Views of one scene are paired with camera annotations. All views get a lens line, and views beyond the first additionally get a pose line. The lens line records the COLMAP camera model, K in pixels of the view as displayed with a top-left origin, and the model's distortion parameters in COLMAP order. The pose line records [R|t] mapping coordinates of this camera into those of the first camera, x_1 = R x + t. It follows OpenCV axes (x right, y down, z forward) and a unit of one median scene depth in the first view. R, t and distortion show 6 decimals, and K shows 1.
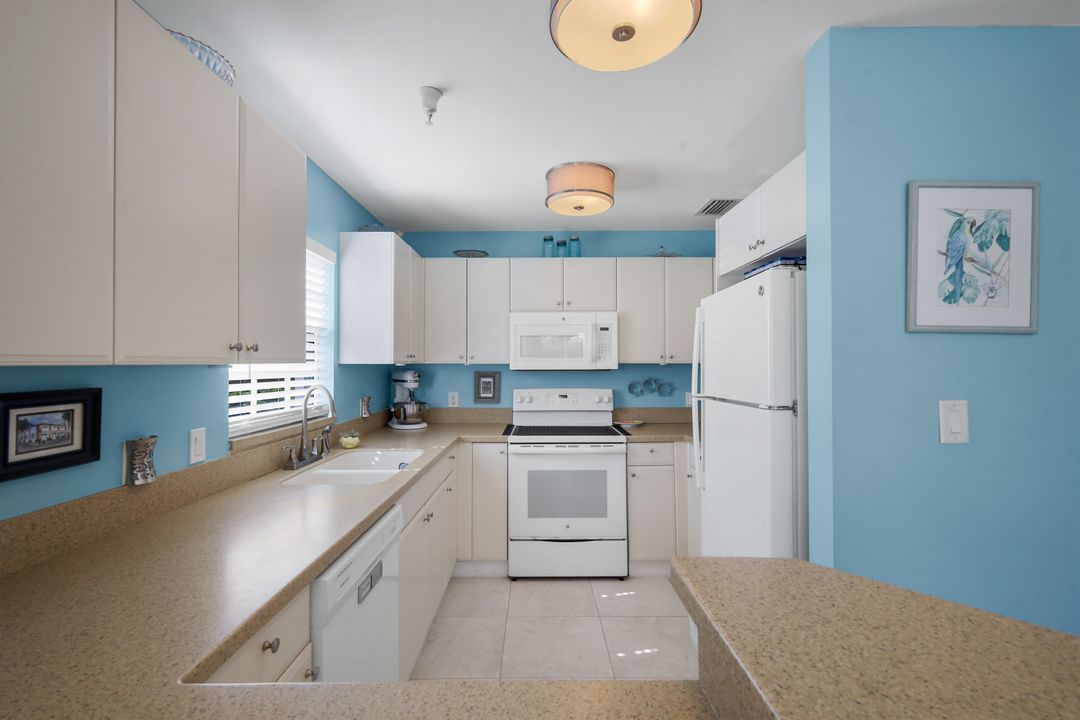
lens RADIAL K [[470.4, 0, 537.8], [0, 470.4, 358.6], [0, 0, 1]] dist [0.001890, -0.000004]
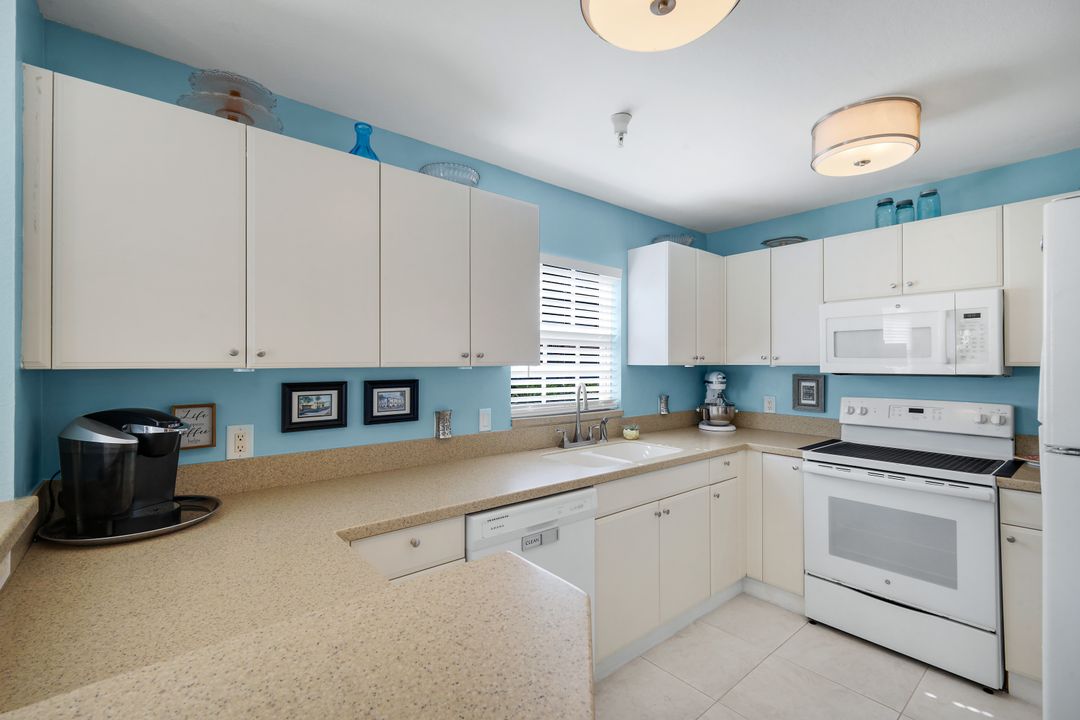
lens RADIAL K [[470.3, 0, 543.6], [0, 470.3, 360.5], [0, 0, 1]] dist [0.003830, 0.000475]
pose [[0.645319, -0.002549, -0.763909, 0.333160], [0.006570, 0.999976, 0.002213, -0.004120], [0.763885, -0.006447, 0.645320, 0.106706]]
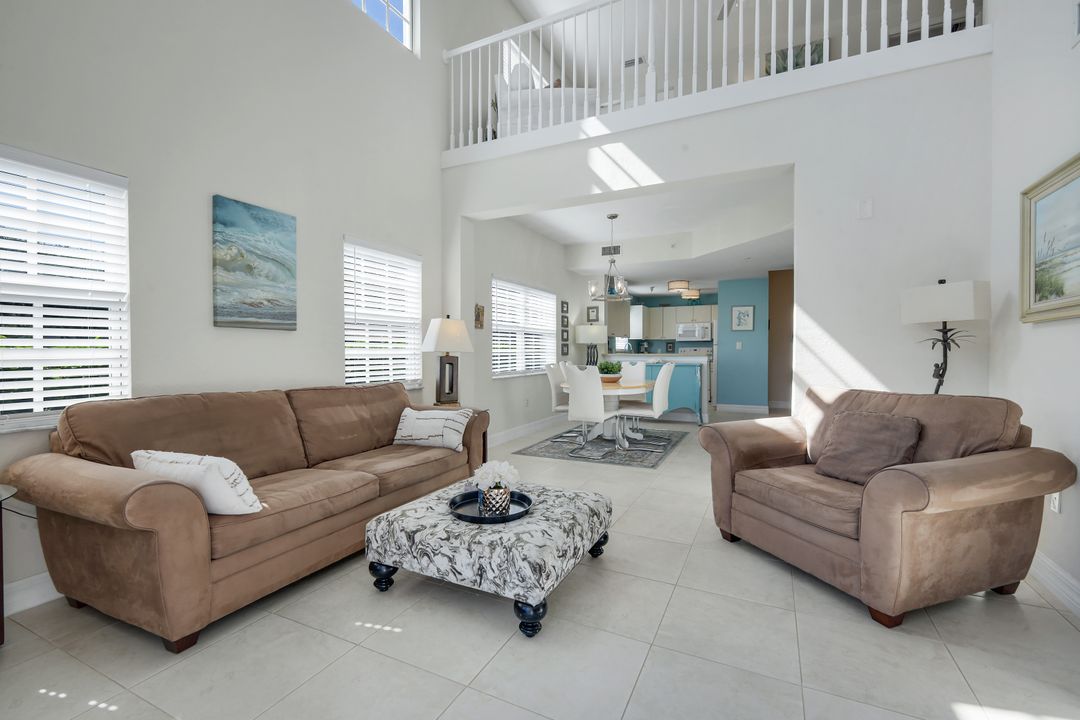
lens RADIAL K [[470.4, 0, 537.8], [0, 470.4, 358.6], [0, 0, 1]] dist [0.001890, -0.000004]
pose [[0.896592, 0.005998, -0.442818, 0.673496], [0.005799, 0.999664, 0.025282, 0.071061], [0.442821, -0.025235, 0.896255, -3.010770]]
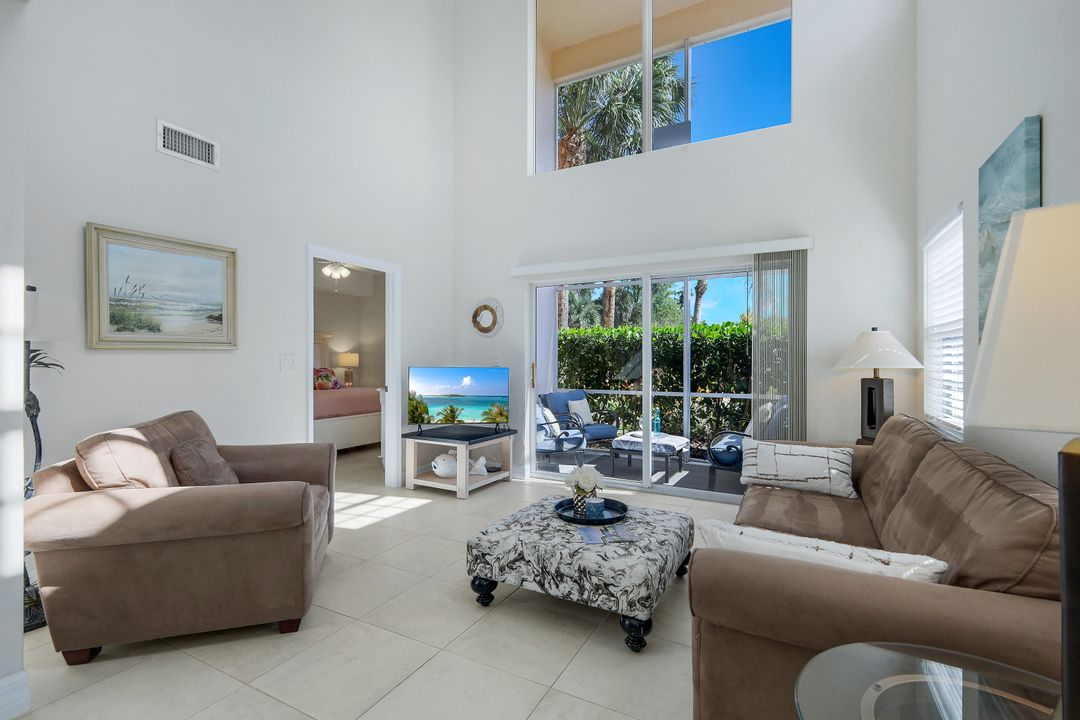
lens RADIAL K [[489.3, 0, 540.0], [0, 489.3, 360.0], [0, 0, 1]] dist [0.002795, 0.000291]
pose [[-0.882555, -0.000595, 0.470209, -0.181755], [-0.006576, 0.999917, -0.011078, 0.059265], [-0.470163, -0.012869, -0.882486, -1.304498]]
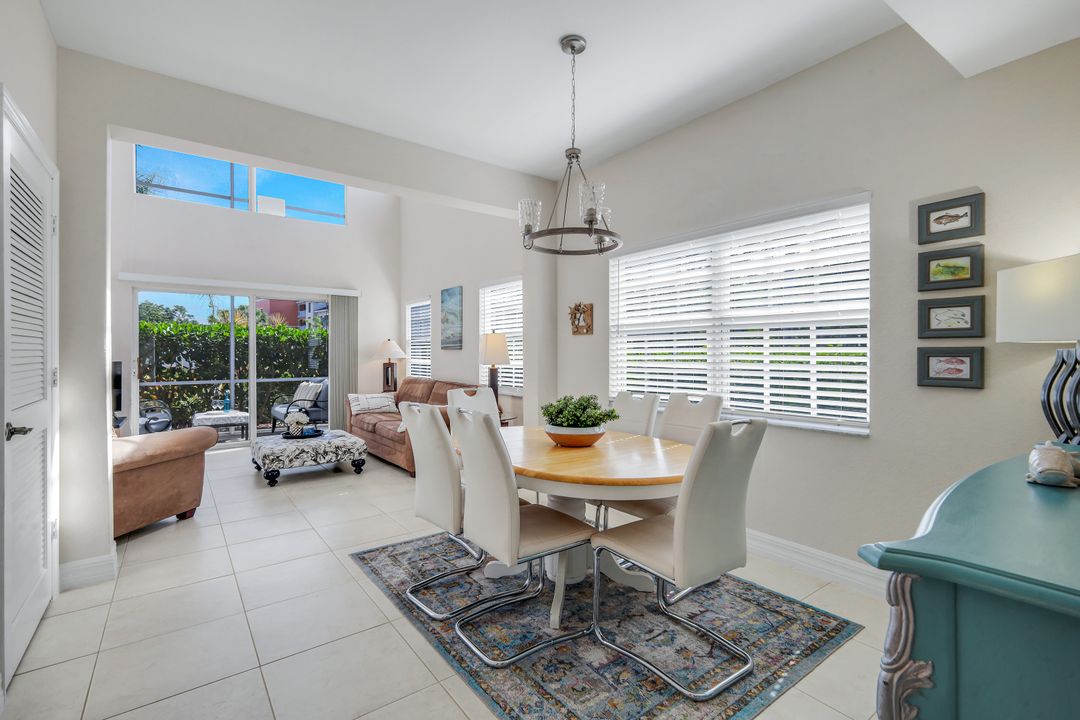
lens RADIAL K [[495.4, 0, 540.0], [0, 495.4, 360.0], [0, 0, 1]] dist [-0.031771, -0.000012]
pose [[-0.800519, 0.008829, -0.599242, 0.622113], [0.007788, 0.999960, 0.004329, 0.066706], [0.599256, -0.001201, -0.800556, -0.127319]]
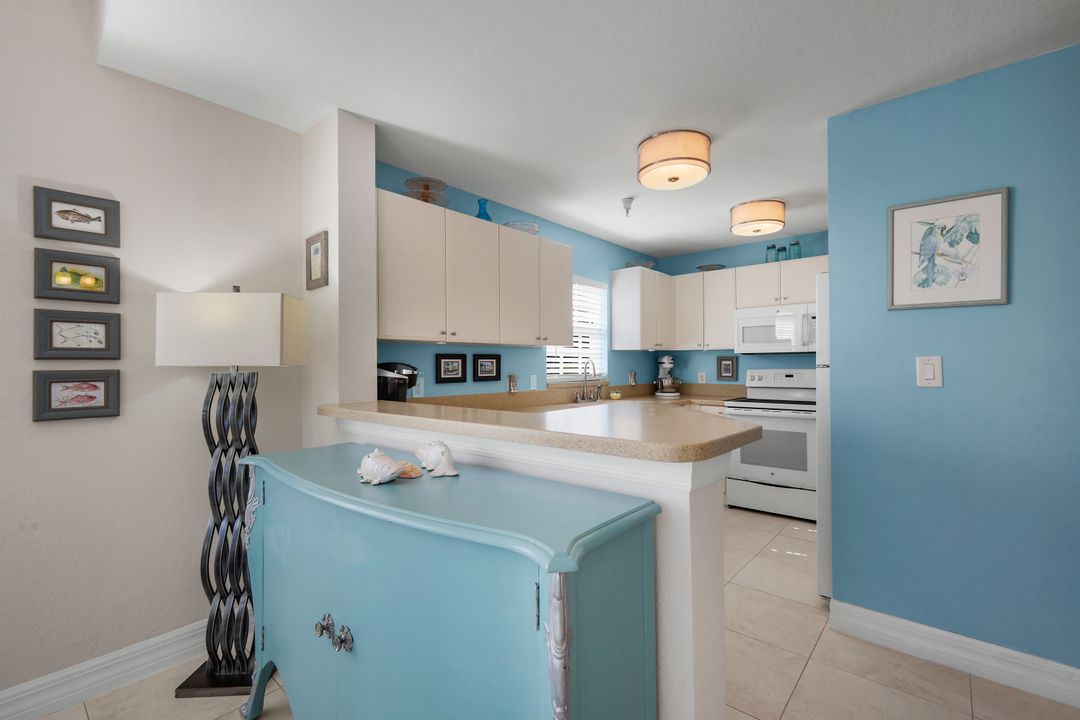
lens RADIAL K [[474.8, 0, 540.9], [0, 474.8, 362.2], [0, 0, 1]] dist [0.001037, 0.000058]
pose [[0.754388, -0.006285, -0.656398, 0.510263], [0.011503, 0.999927, 0.003645, 0.047249], [0.656328, -0.010300, 0.754406, -0.447703]]
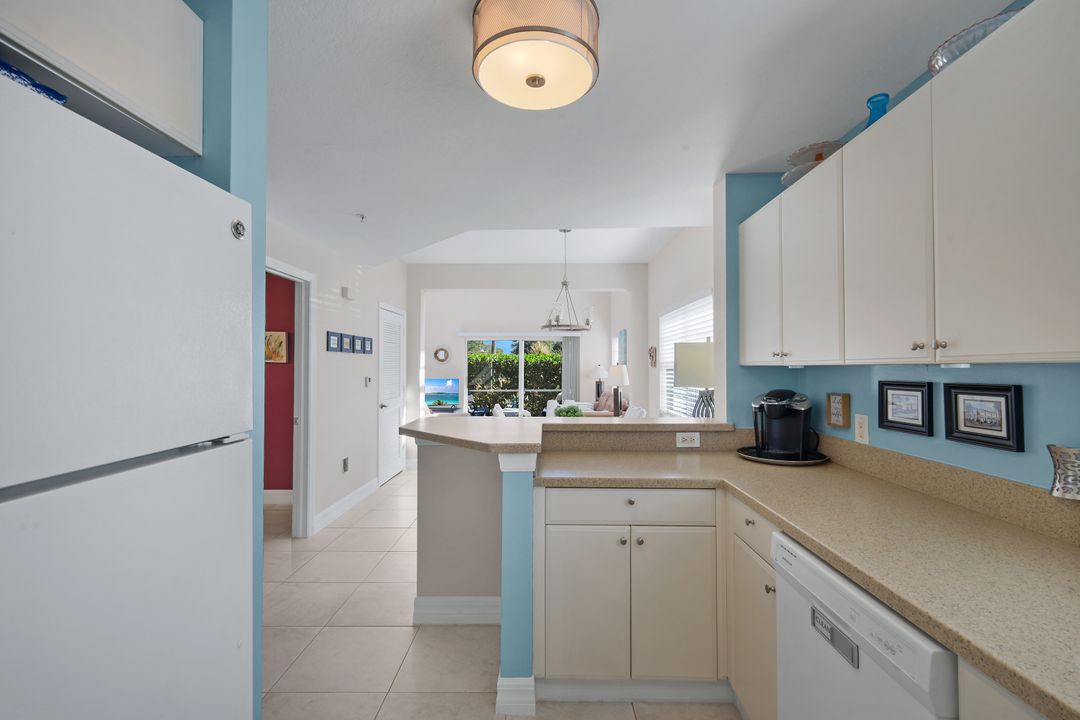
lens RADIAL K [[470.3, 0, 543.6], [0, 470.3, 360.5], [0, 0, 1]] dist [0.003830, 0.000475]
pose [[-0.999970, 0.000995, 0.007687, 0.071336], [0.000805, 0.999695, -0.024686, 0.014518], [-0.007710, -0.024679, -0.999666, 0.986713]]
